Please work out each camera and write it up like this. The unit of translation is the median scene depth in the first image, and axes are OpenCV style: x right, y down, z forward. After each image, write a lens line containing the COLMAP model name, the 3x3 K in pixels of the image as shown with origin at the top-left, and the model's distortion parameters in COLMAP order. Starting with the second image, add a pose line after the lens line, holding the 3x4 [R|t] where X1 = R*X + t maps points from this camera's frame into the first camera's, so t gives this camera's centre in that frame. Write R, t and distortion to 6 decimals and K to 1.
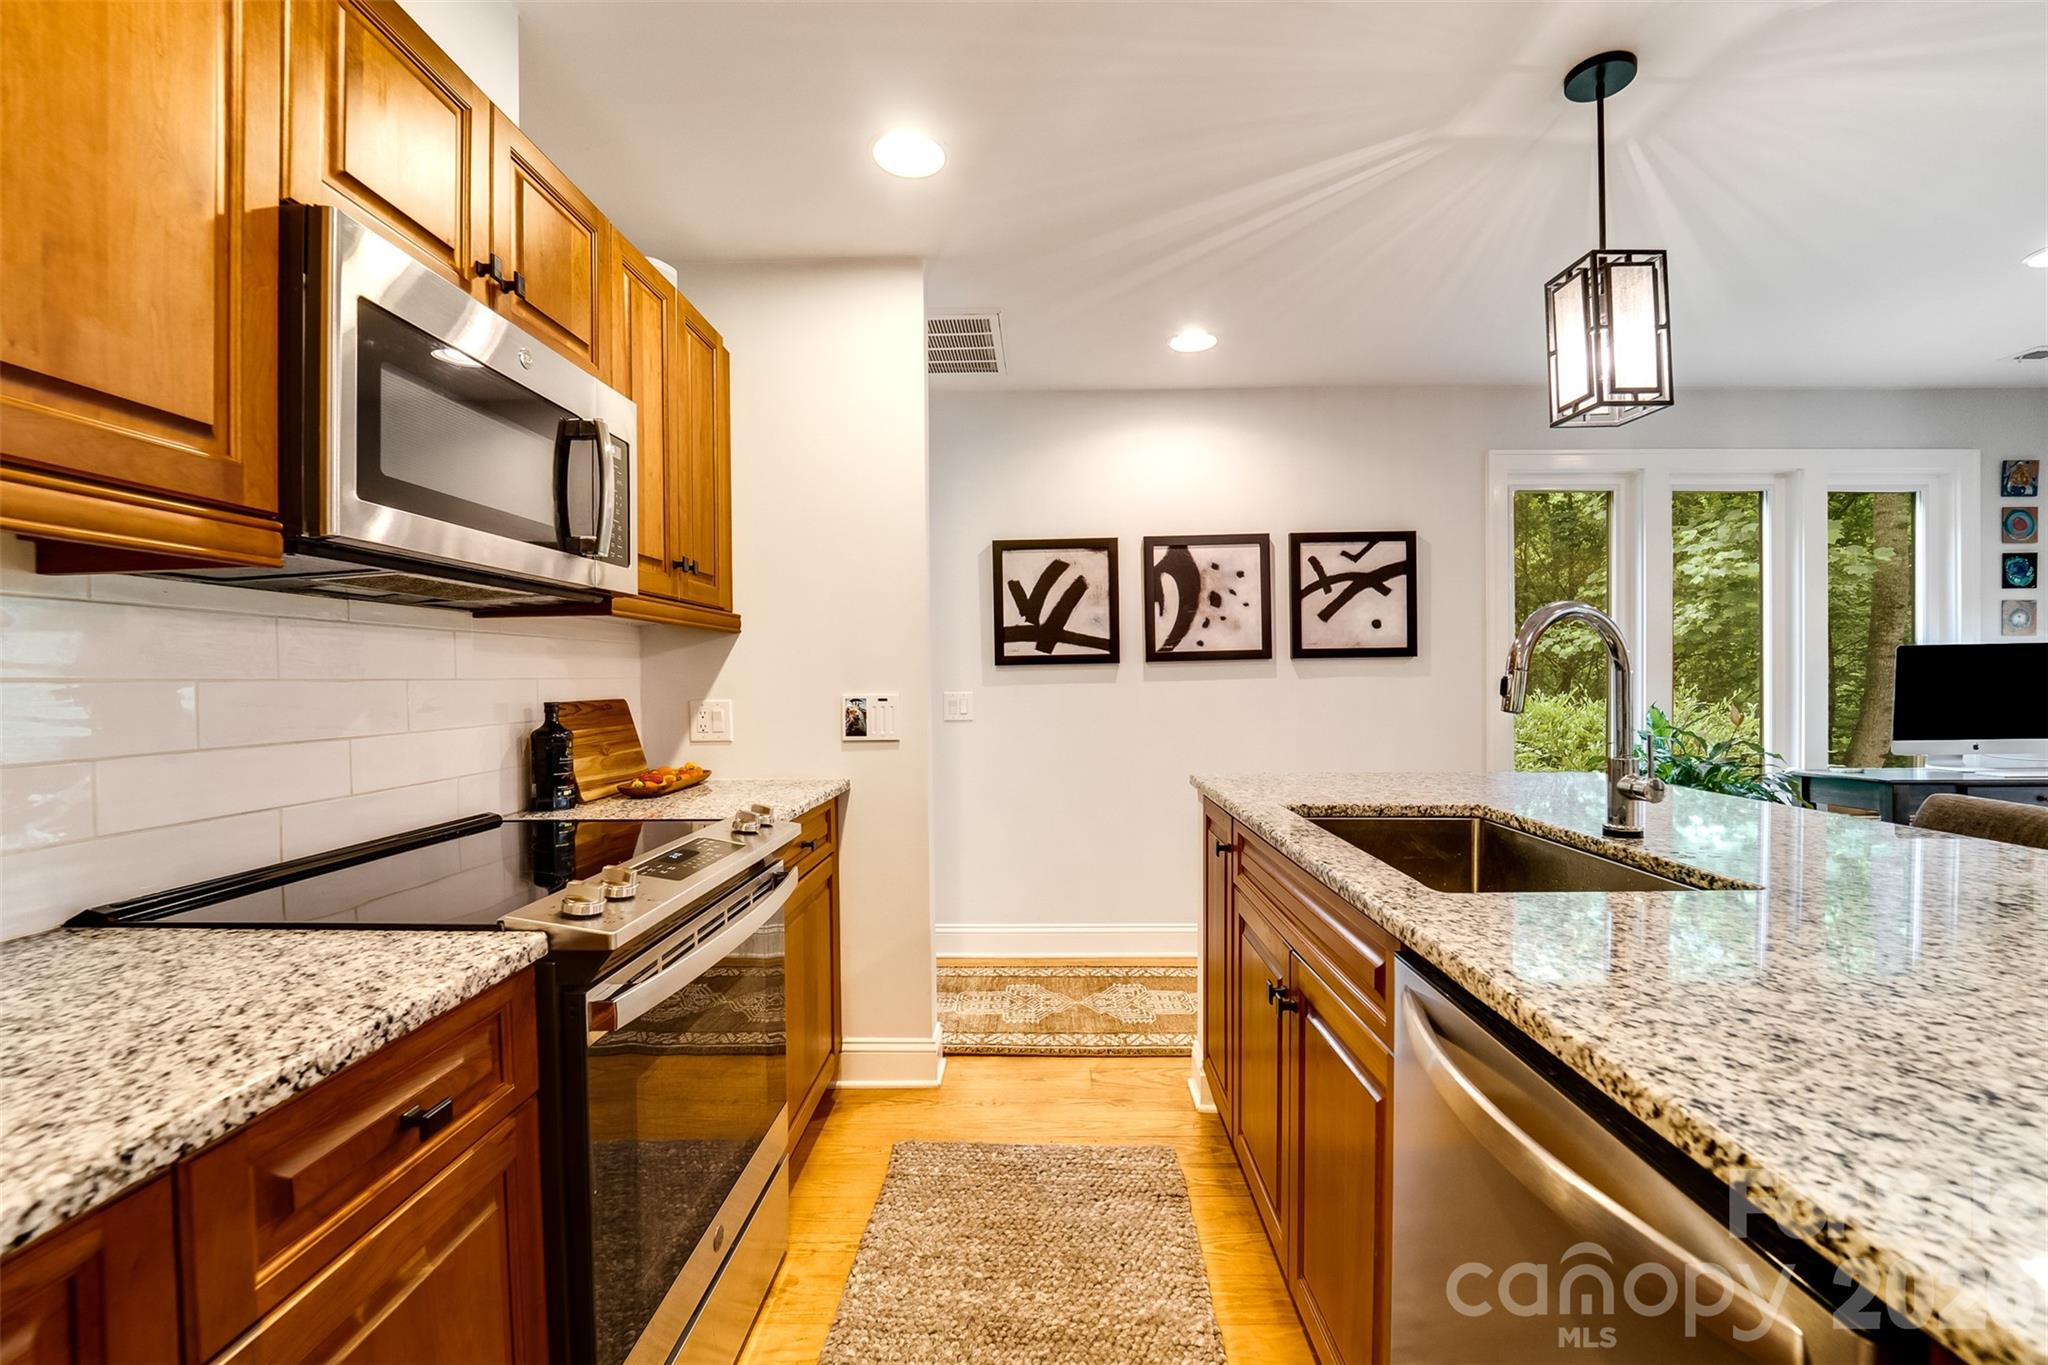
lens RADIAL K [[857.8, 0, 1035.9], [0, 857.8, 691.0], [0, 0, 1]] dist [-0.025482, 0.001471]
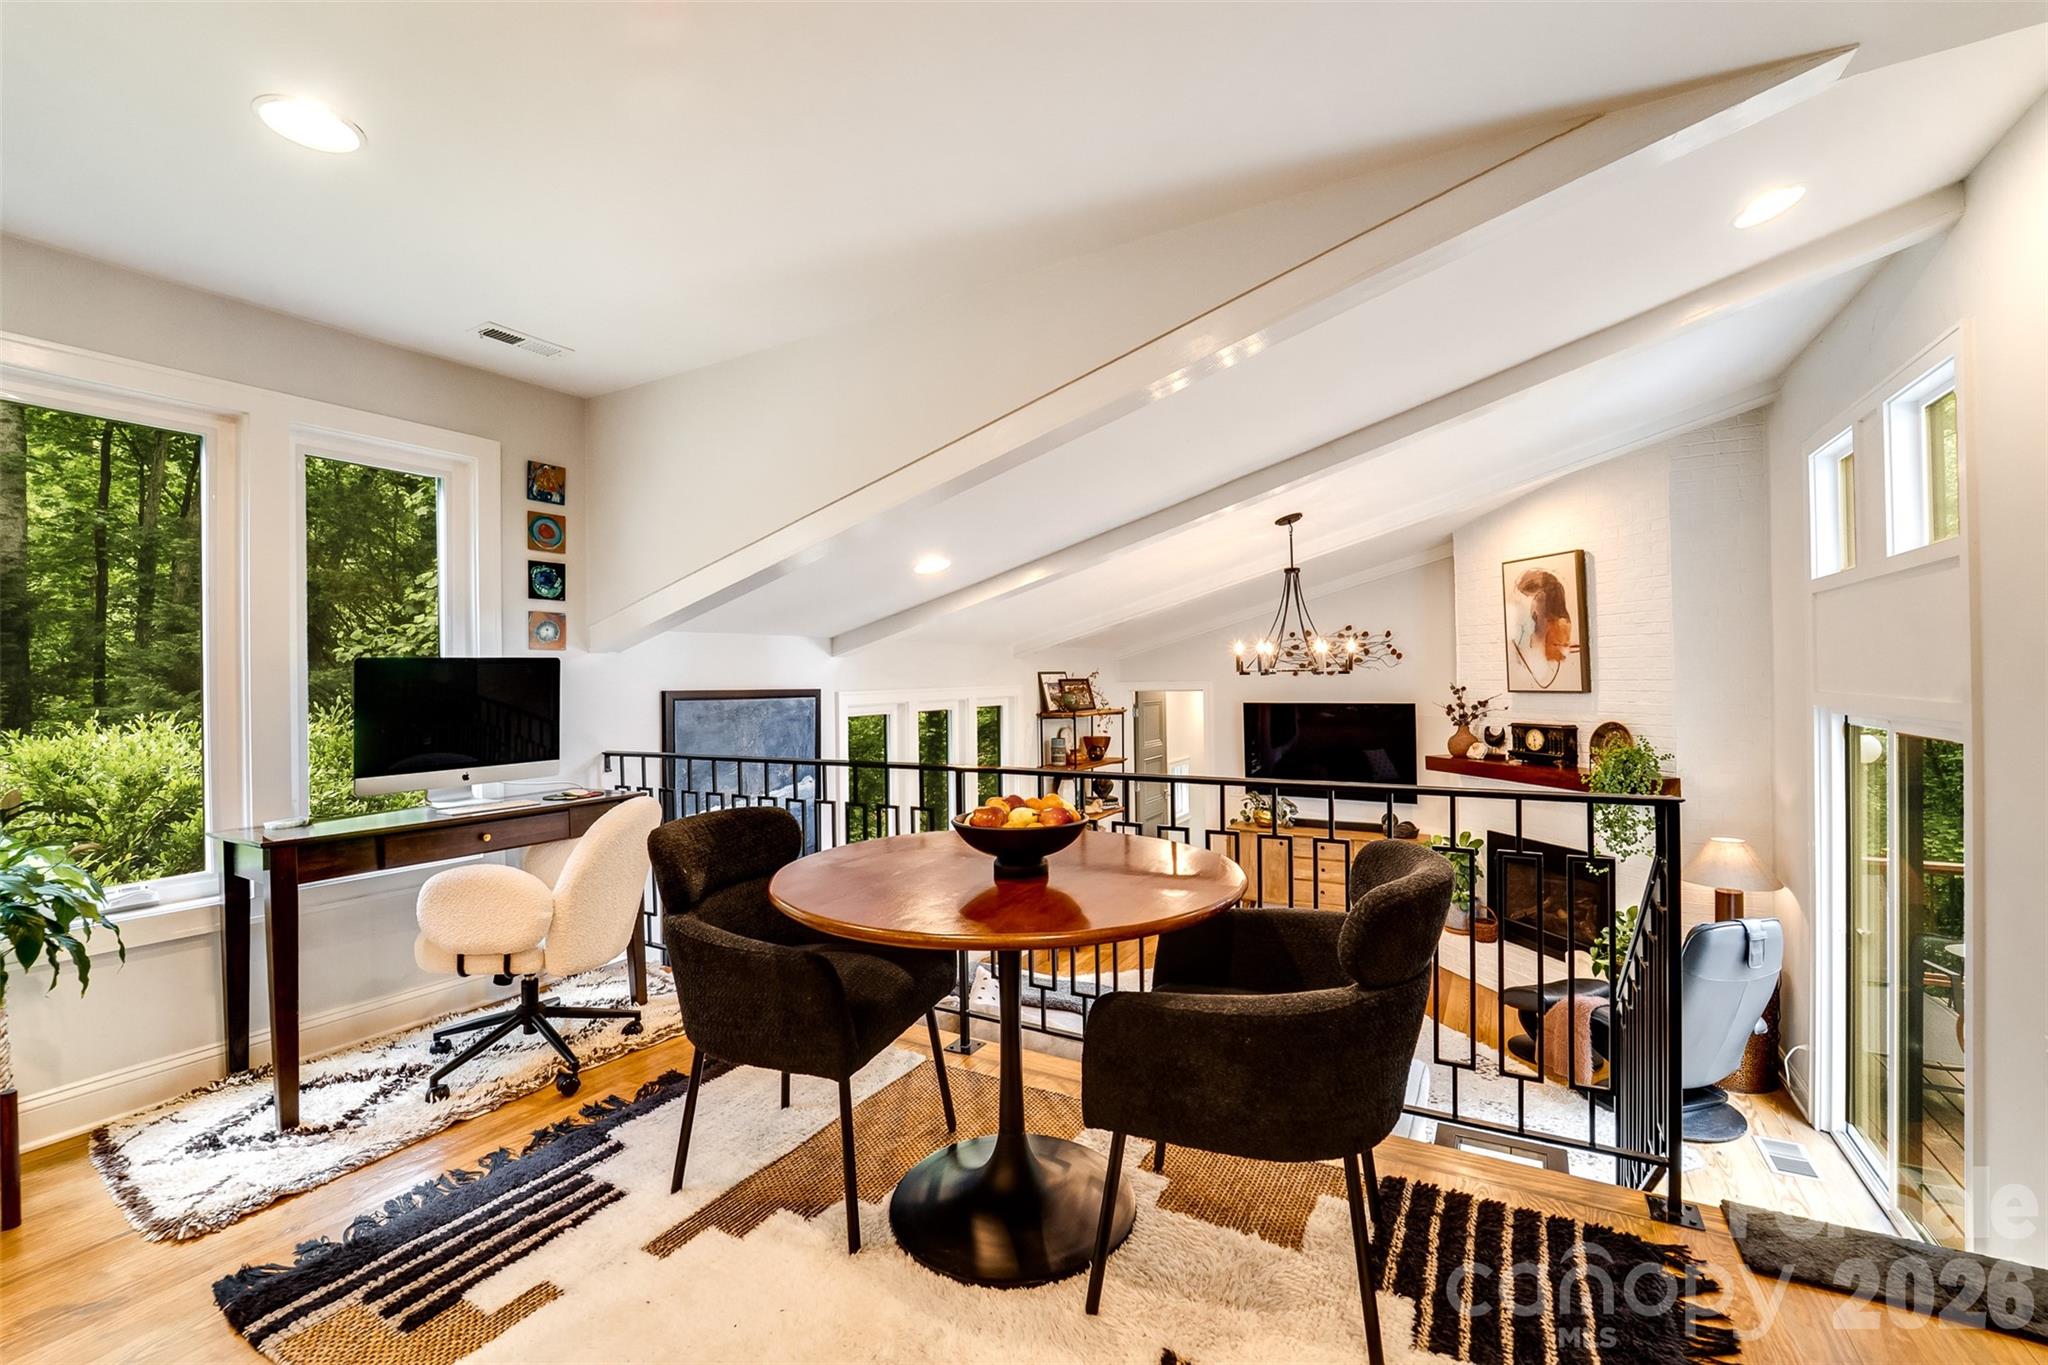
lens RADIAL K [[857.8, 0, 1025.8], [0, 857.8, 672.8], [0, 0, 1]] dist [-0.025482, 0.001471]
pose [[0.473172, 0.005637, 0.880952, 0.590083], [0.023315, 0.999549, -0.018918, -0.010121], [-0.880662, 0.029491, 0.472827, 0.068403]]
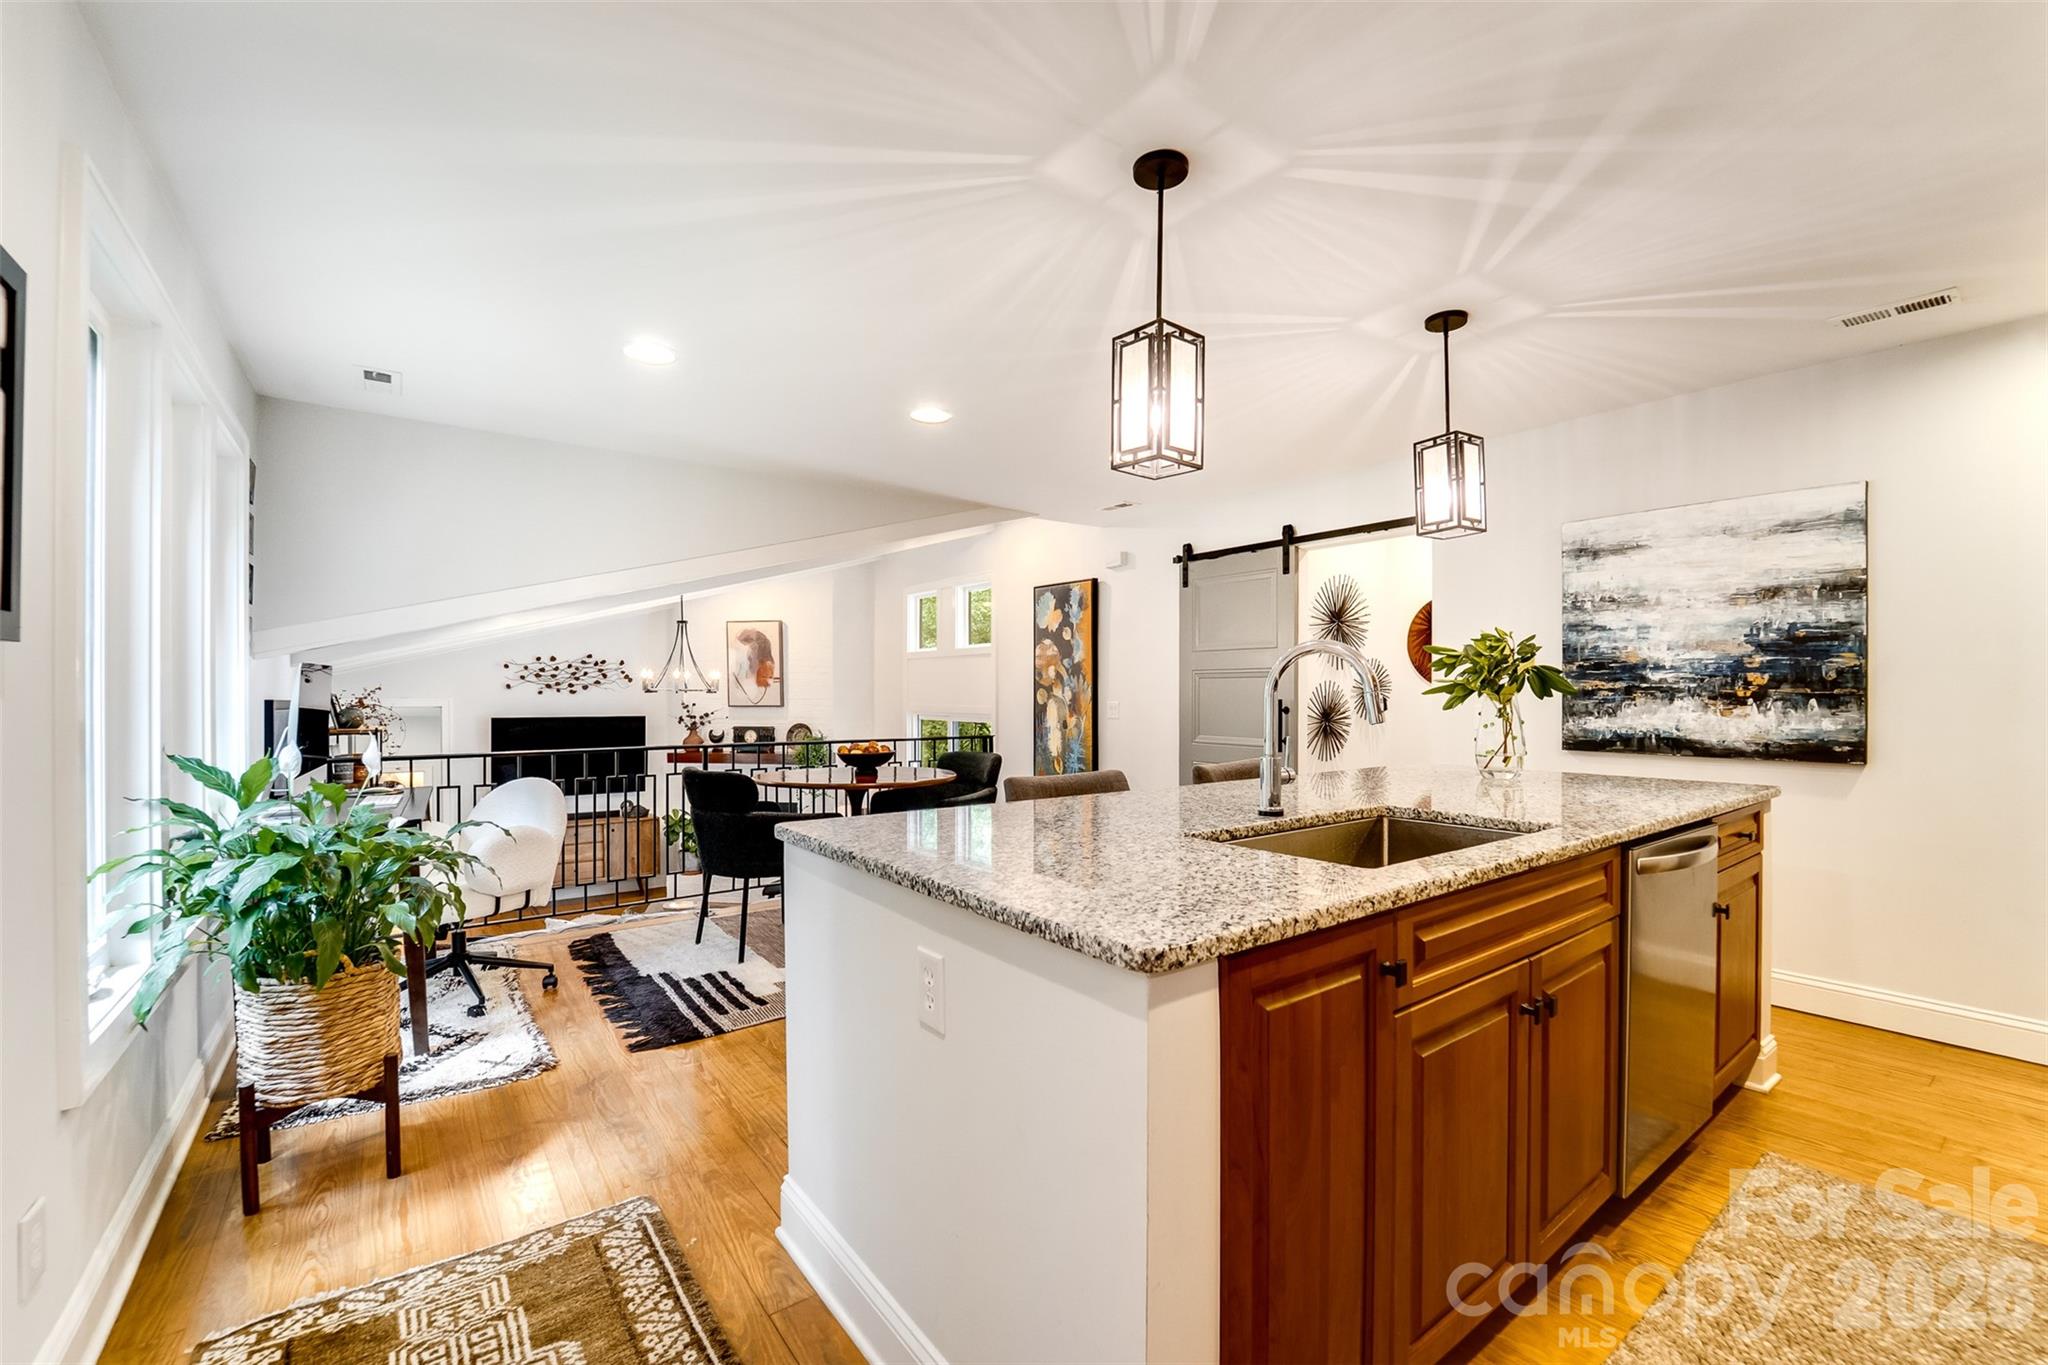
lens RADIAL K [[857.8, 0, 1030.2], [0, 857.8, 695.4], [0, 0, 1]] dist [-0.025482, 0.001471]
pose [[-0.613262, 0.005927, 0.789858, -0.060719], [0.016108, 0.999858, 0.005004, -0.013667], [-0.789716, 0.015792, -0.613270, 0.883520]]
